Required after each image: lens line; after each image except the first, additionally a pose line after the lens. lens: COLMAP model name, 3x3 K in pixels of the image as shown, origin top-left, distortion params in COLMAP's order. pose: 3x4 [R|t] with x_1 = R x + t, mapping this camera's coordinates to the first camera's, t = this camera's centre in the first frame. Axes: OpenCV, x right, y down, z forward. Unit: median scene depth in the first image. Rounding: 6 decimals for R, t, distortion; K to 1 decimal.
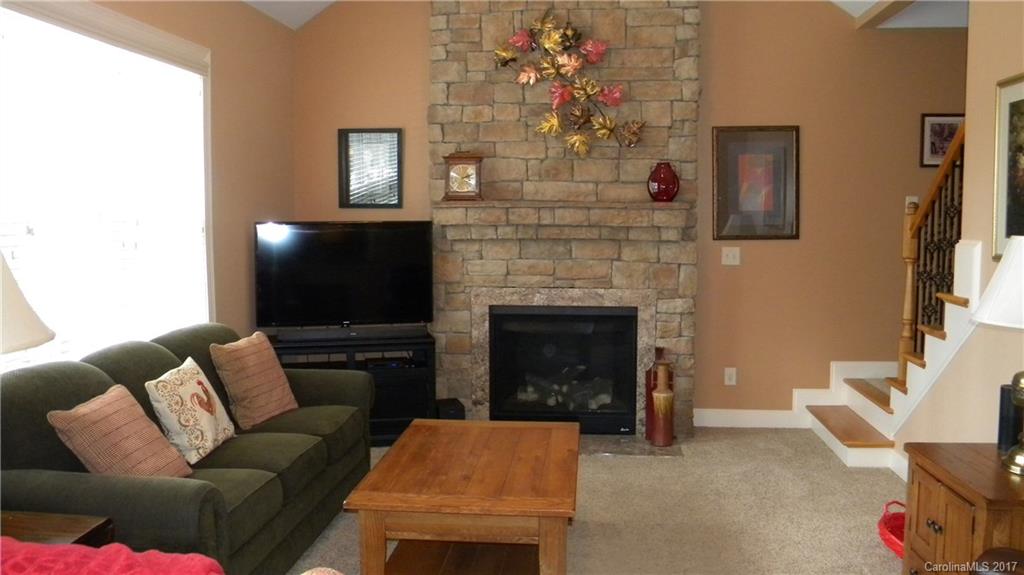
lens RADIAL K [[859.9, 0, 512.0], [0, 859.9, 287.5], [0, 0, 1]] dist [-0.192715, 0.180136]
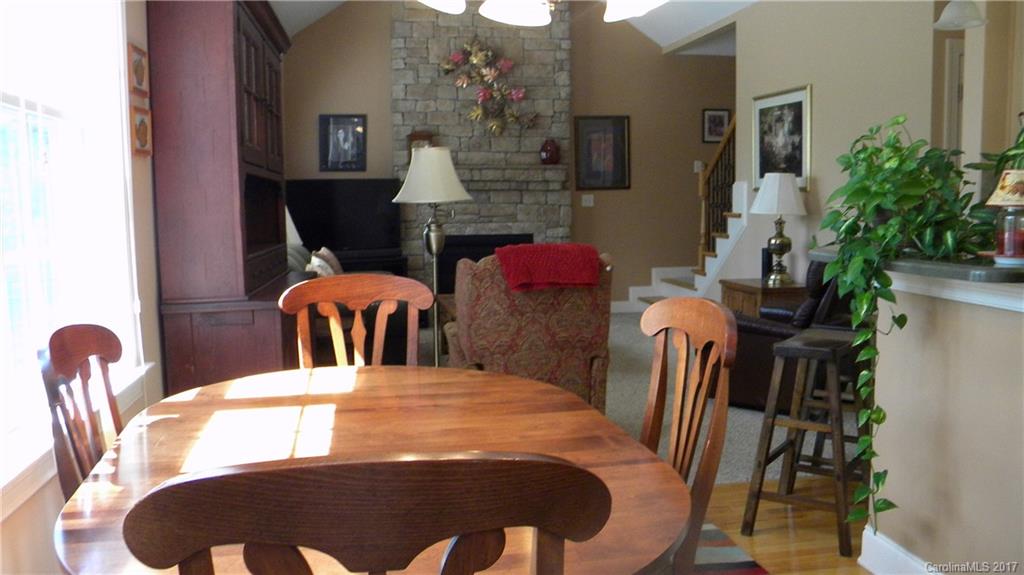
lens RADIAL K [[859.9, 0, 512.0], [0, 859.9, 287.5], [0, 0, 1]] dist [-0.192715, 0.180136]
pose [[0.959686, -0.040395, 0.278155, -0.326342], [0.034221, 0.999049, 0.027018, 0.076958], [-0.278982, -0.016410, 0.960156, -0.470482]]
